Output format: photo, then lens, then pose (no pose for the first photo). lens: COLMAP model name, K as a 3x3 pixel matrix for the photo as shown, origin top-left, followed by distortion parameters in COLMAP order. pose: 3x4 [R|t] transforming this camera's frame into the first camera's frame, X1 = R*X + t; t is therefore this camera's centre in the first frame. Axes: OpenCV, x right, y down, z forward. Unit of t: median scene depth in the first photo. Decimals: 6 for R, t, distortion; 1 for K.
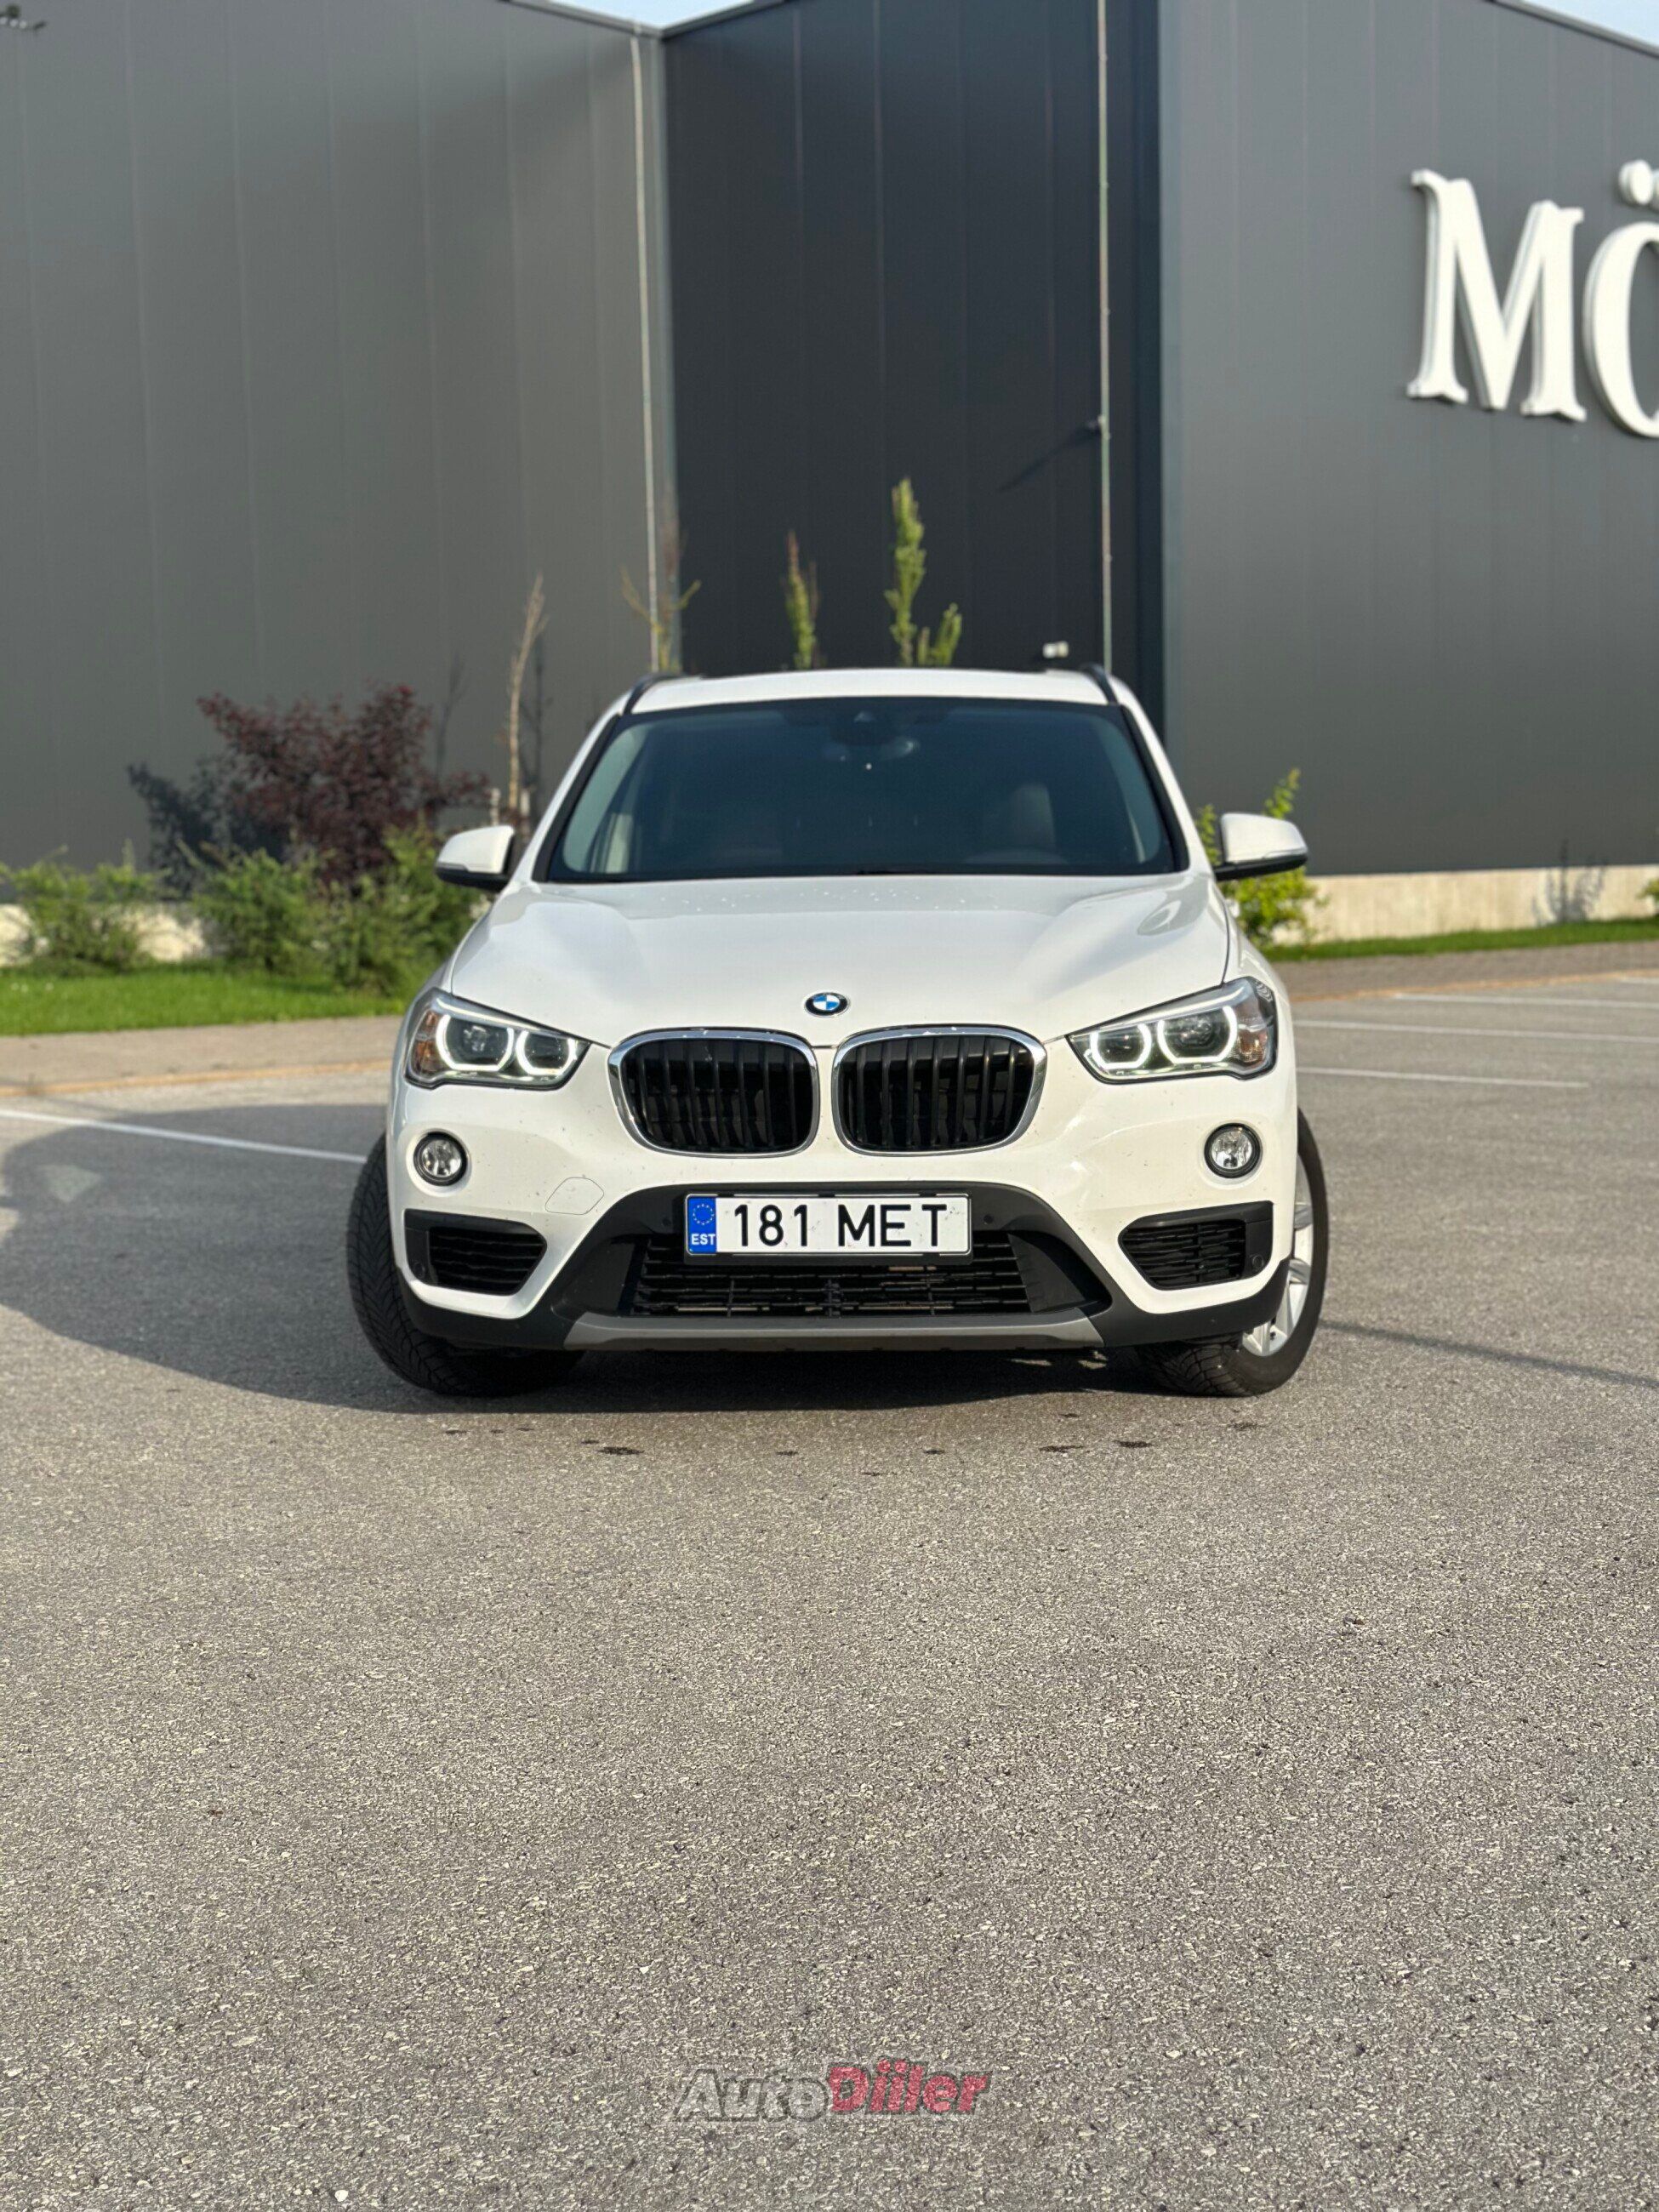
lens RADIAL K [[3015.9, 0, 827.5], [0, 3015.9, 1105.5], [0, 0, 1]] dist [0.051537, 0.000000]
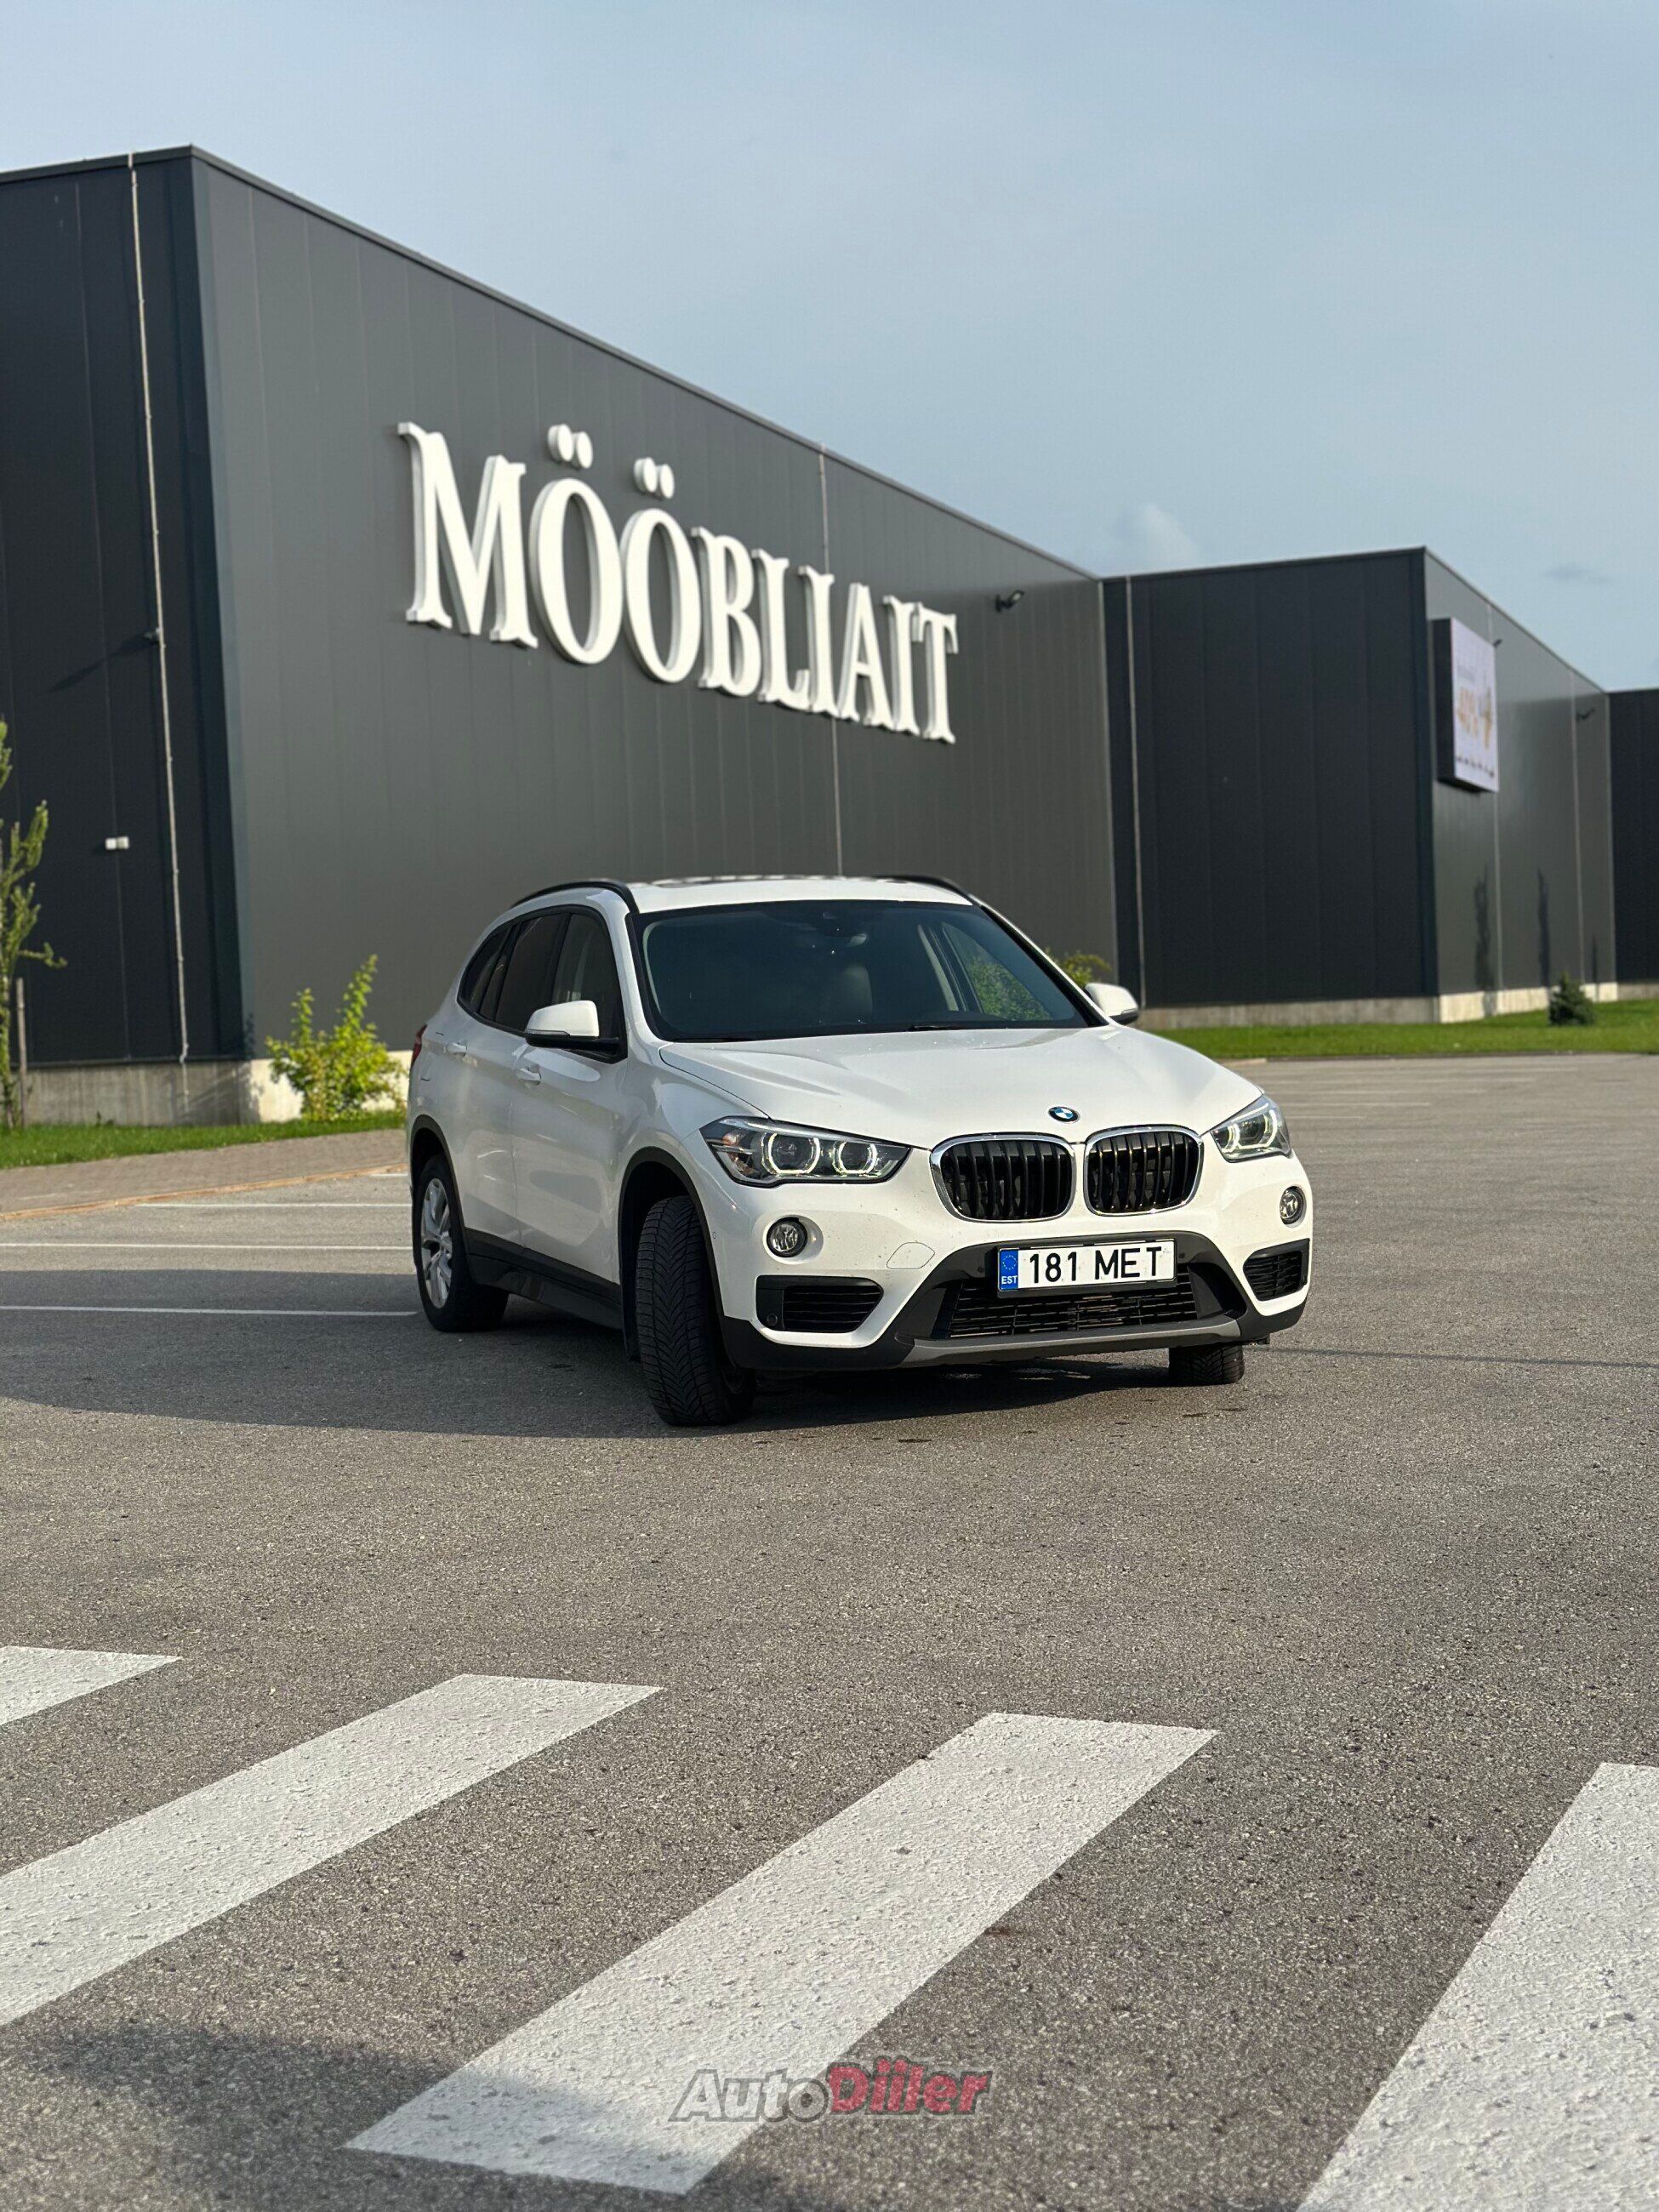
lens RADIAL K [[3015.9, 0, 832.1], [0, 3015.9, 1107.6], [0, 0, 1]] dist [0.051537, 0.000000]
pose [[0.900954, -0.027395, 0.433049, -0.725875], [0.053432, 0.997414, -0.048068, 0.026809], [-0.430612, 0.066446, 0.900088, -0.254002]]
